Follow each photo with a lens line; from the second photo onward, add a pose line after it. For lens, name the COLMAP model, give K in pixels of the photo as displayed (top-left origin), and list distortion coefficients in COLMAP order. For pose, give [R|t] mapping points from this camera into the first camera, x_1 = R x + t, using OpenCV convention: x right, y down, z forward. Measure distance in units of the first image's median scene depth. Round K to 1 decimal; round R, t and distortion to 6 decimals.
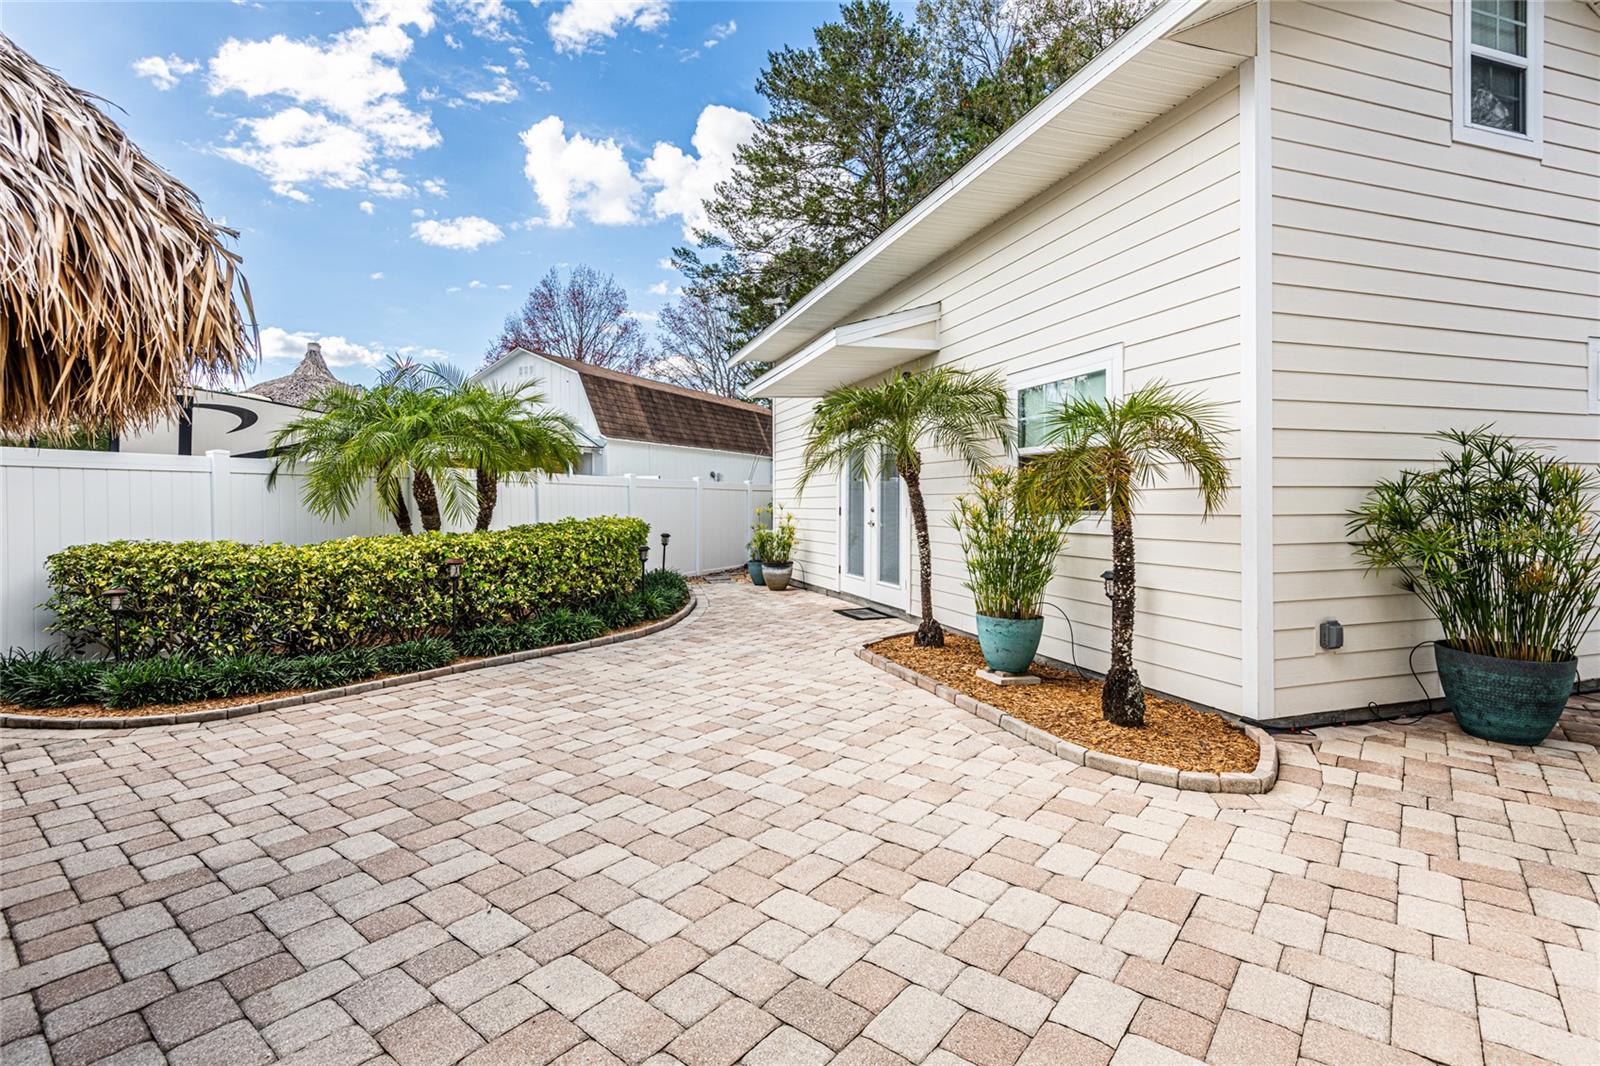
lens RADIAL K [[732.8, 0, 788.3], [0, 732.8, 528.2], [0, 0, 1]] dist [0.022912, -0.015139]
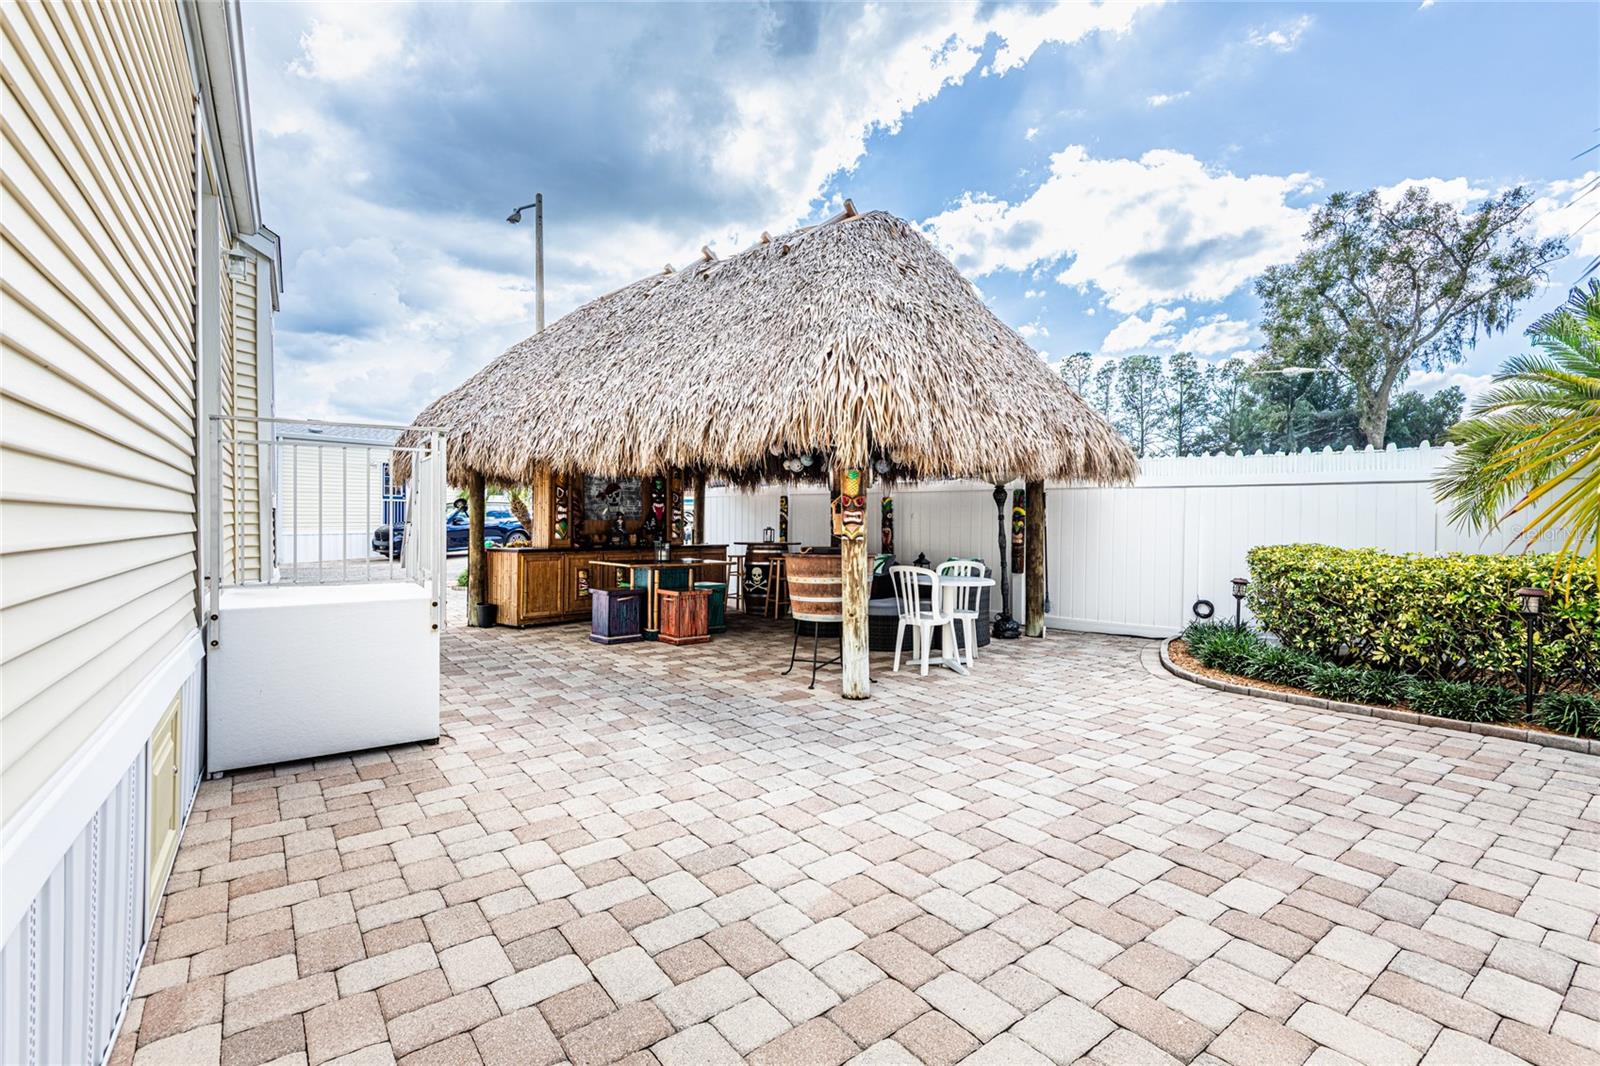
lens RADIAL K [[732.8, 0, 794.6], [0, 732.8, 519.6], [0, 0, 1]] dist [0.022912, -0.015139]
pose [[-0.224051, 0.014902, -0.974463, 0.751606], [-0.034968, 0.999116, 0.023319, -0.033954], [0.973950, 0.039300, -0.223332, 0.762984]]
